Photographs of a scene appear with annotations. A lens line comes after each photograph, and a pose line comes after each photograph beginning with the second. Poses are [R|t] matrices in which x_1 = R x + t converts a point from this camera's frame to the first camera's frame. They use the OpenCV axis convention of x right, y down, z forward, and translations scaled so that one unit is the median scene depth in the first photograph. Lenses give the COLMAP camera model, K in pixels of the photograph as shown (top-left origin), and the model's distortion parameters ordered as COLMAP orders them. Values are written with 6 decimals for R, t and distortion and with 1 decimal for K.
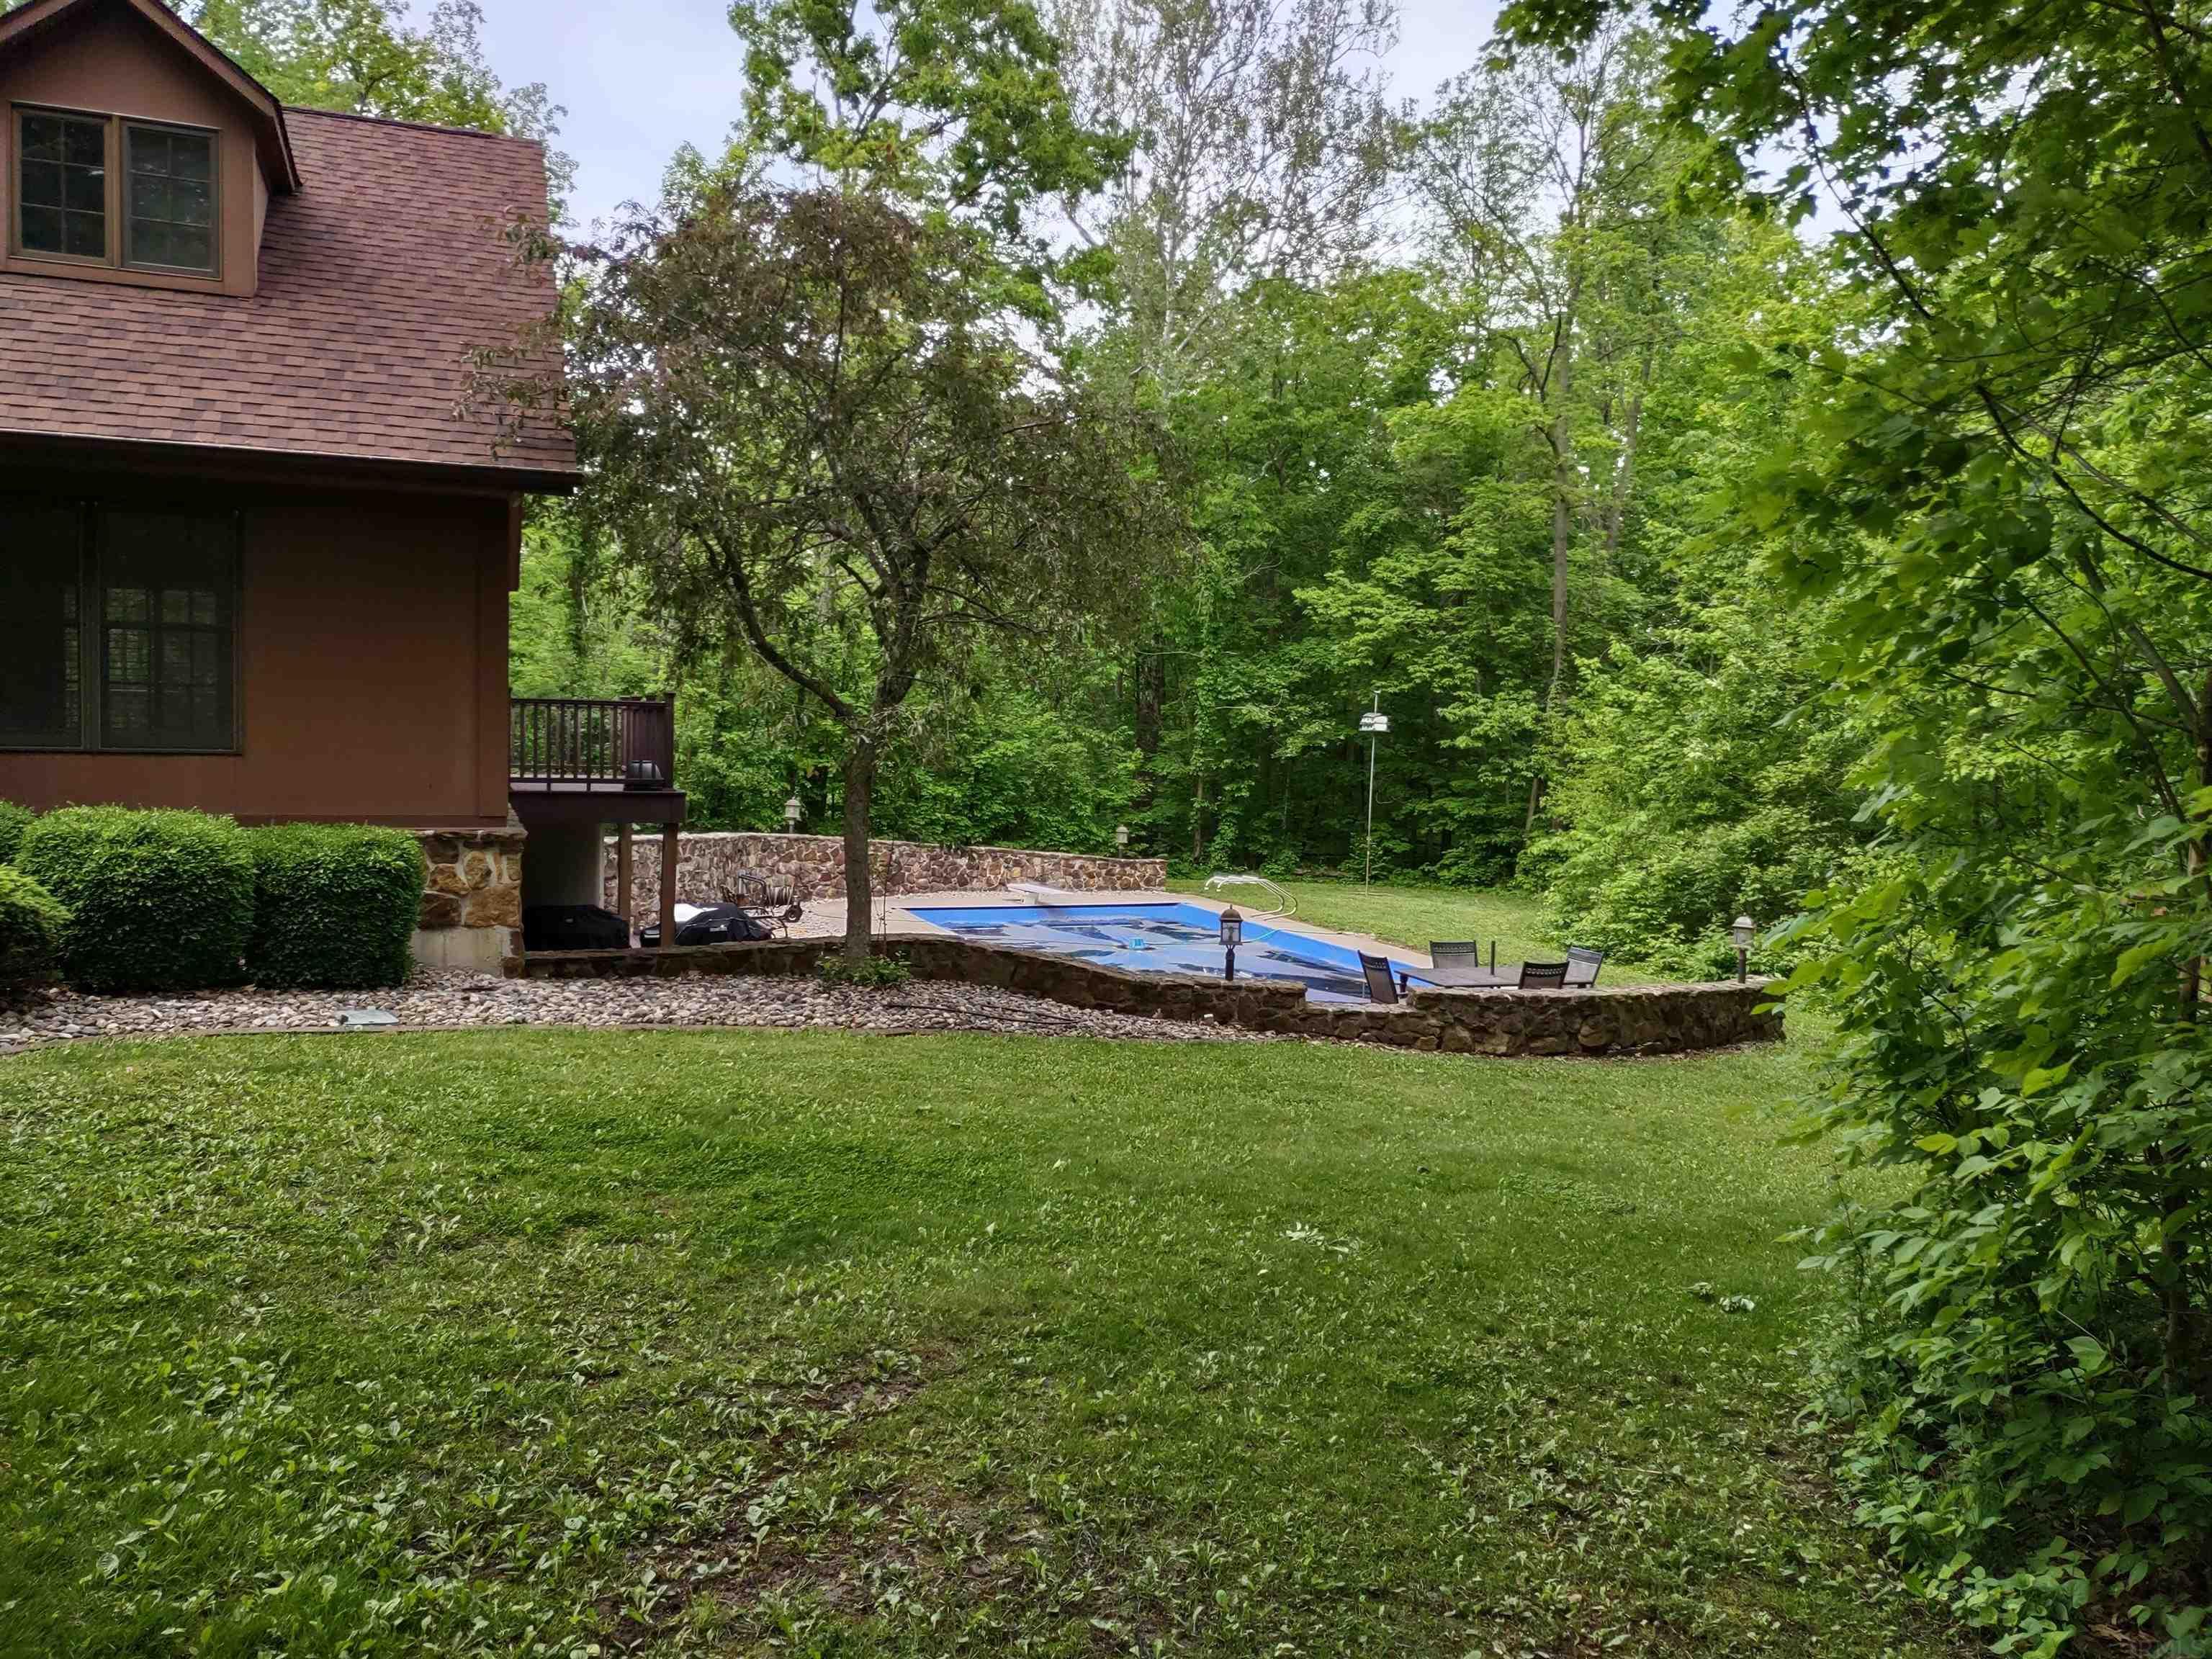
lens RADIAL K [[1653.3, 0, 1108.8], [0, 1653.3, 819.2], [0, 0, 1]] dist [0.040112, -0.039519]
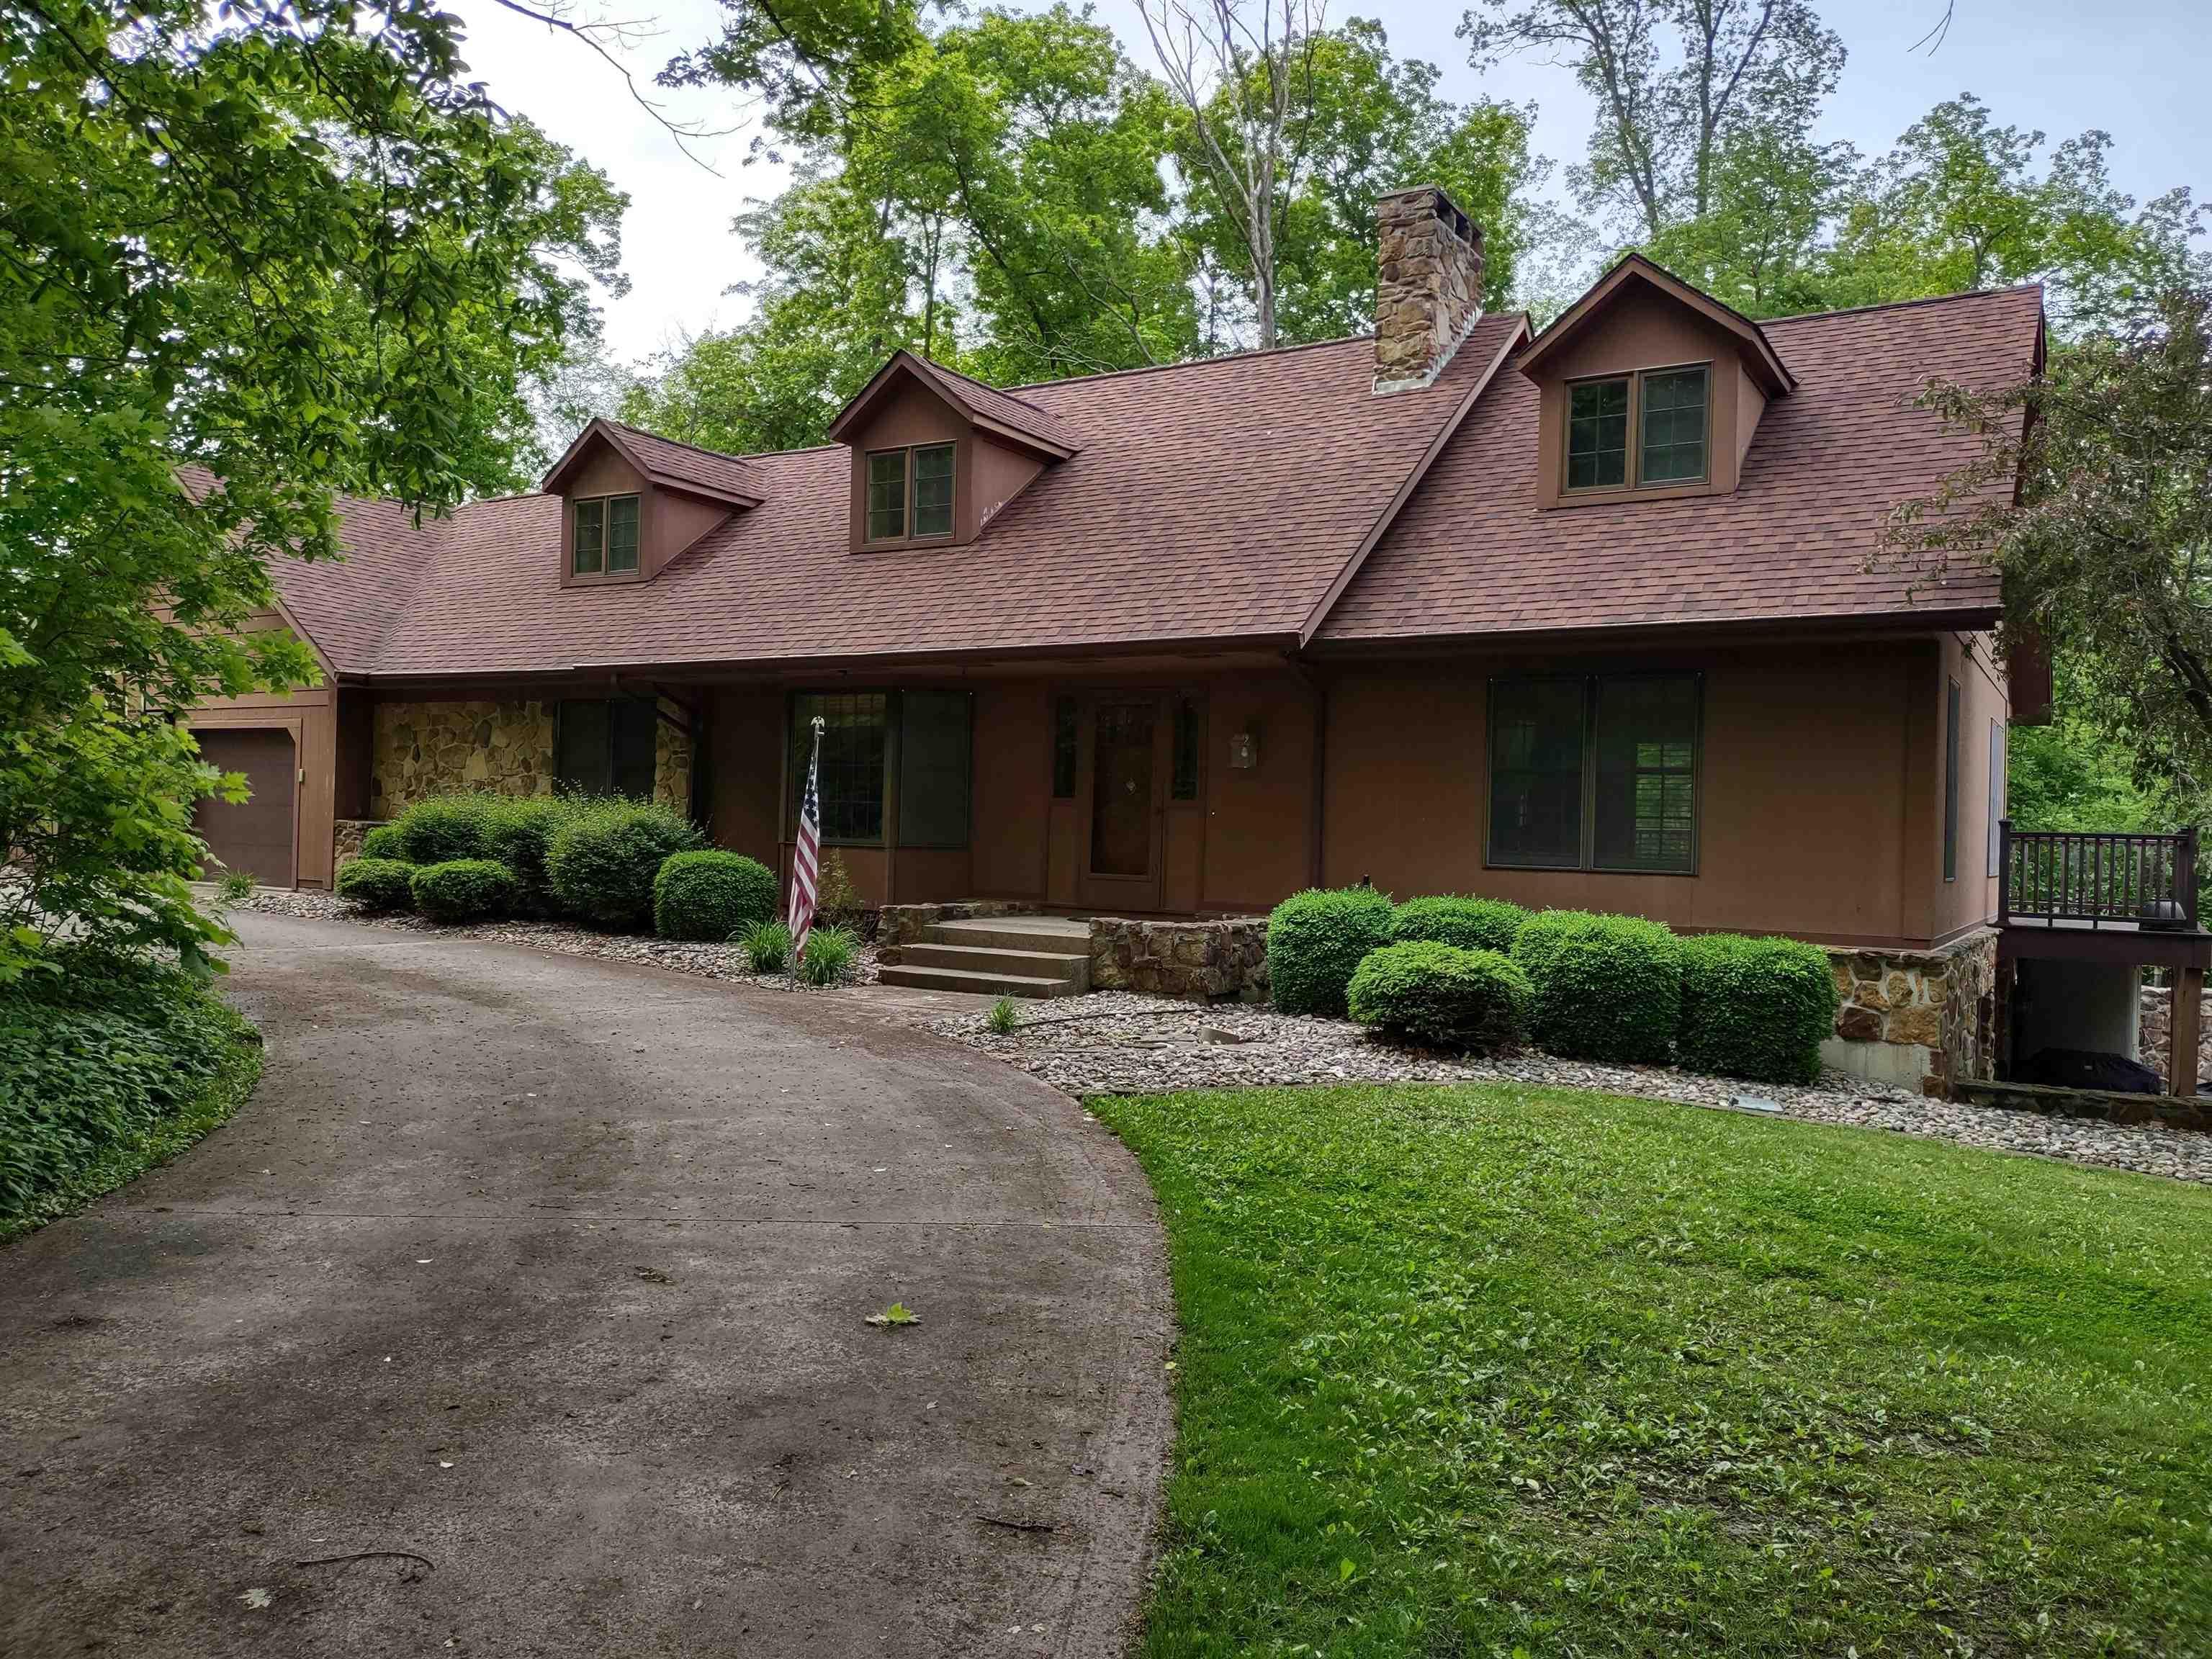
lens RADIAL K [[1643.2, 0, 1106.7], [0, 1643.2, 811.0], [0, 0, 1]] dist [0.097578, -0.135206]
pose [[0.598558, -0.016305, -0.800914, 0.181775], [-0.058737, 0.996208, -0.064177, 0.016500], [0.798923, 0.085457, 0.595331, -0.045403]]
